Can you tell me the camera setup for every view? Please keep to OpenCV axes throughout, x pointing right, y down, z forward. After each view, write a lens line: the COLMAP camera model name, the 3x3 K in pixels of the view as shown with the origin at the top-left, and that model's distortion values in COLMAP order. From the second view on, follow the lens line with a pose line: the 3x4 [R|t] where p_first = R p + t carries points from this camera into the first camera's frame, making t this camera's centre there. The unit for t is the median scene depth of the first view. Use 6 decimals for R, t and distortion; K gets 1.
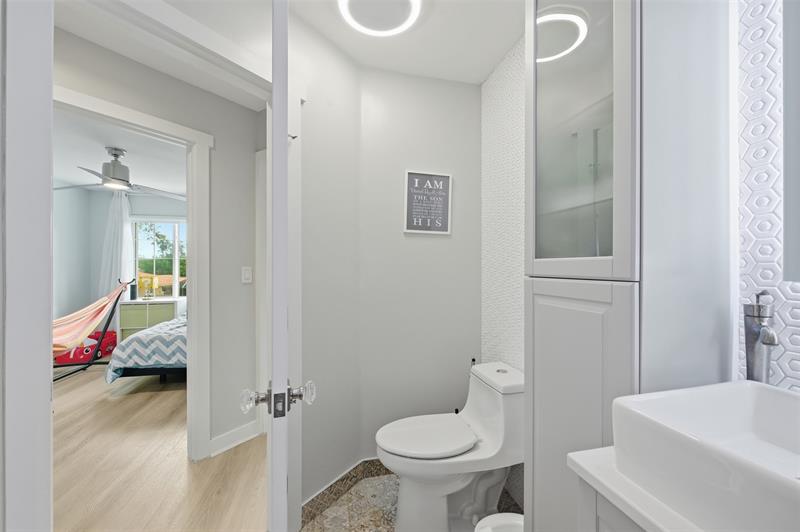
lens RADIAL K [[323.2, 0, 401.7], [0, 323.2, 265.5], [0, 0, 1]] dist [-0.000891, -0.000543]
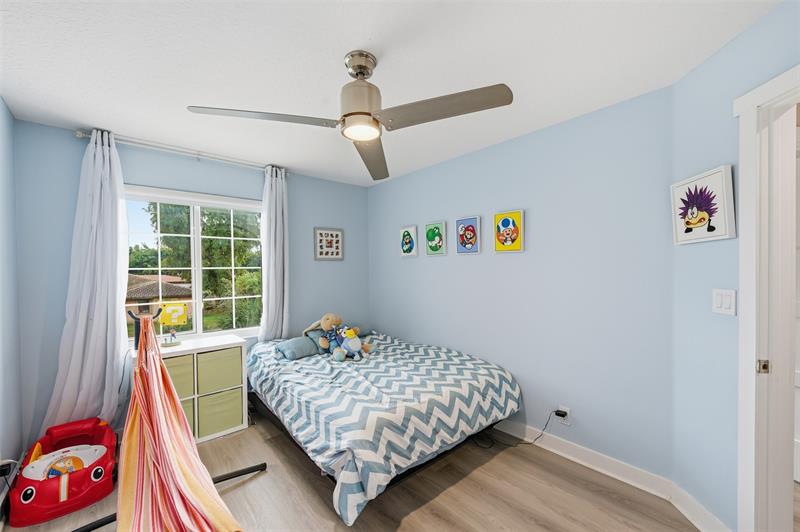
lens RADIAL K [[323.2, 0, 399.4], [0, 323.2, 270.5], [0, 0, 1]] dist [-0.000891, -0.000543]
pose [[0.869108, 0.000893, 0.494622, -1.071286], [-0.005590, 0.999952, 0.008017, -0.030611], [-0.494591, -0.009732, 0.869072, 0.522461]]
